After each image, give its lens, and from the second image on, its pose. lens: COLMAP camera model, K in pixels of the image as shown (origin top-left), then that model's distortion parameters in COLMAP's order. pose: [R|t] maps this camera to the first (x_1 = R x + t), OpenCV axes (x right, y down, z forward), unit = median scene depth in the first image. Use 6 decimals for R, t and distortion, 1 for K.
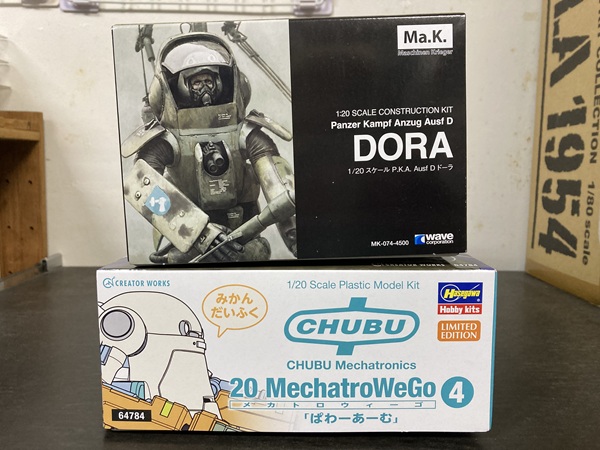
lens RADIAL K [[496.1, 0, 295.4], [0, 496.1, 223.6], [0, 0, 1]] dist [-0.001079, 0.007104]
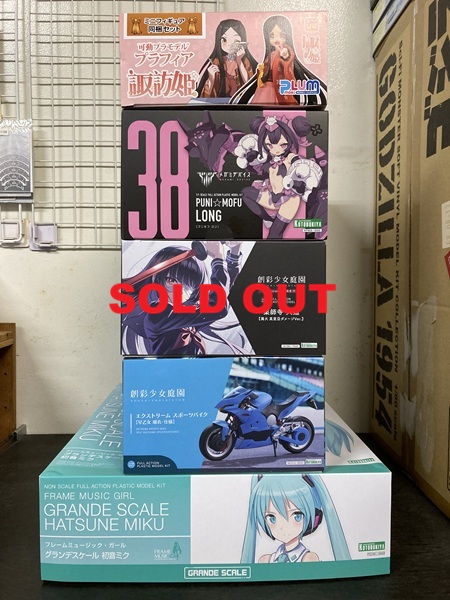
lens RADIAL K [[496.1, 0, 225.7], [0, 496.1, 295.5], [0, 0, 1]] dist [-0.001079, 0.007104]
pose [[0.999893, -0.012564, 0.007435, 0.068339], [0.013032, 0.997692, -0.066643, -0.212744], [-0.006581, 0.066733, 0.997749, -0.404709]]
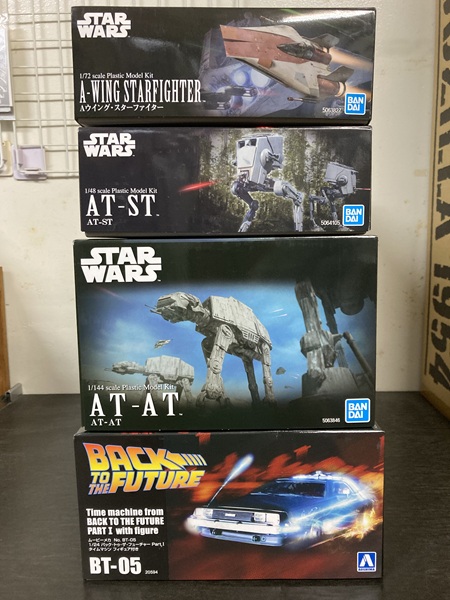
lens RADIAL K [[496.1, 0, 226.5], [0, 496.1, 296.4], [0, 0, 1]] dist [-0.001079, 0.007104]
pose [[0.999421, -0.023945, -0.024190, 0.049447], [0.024560, 0.999373, 0.025489, -0.180853], [0.023565, -0.026069, 0.999382, -0.168605]]
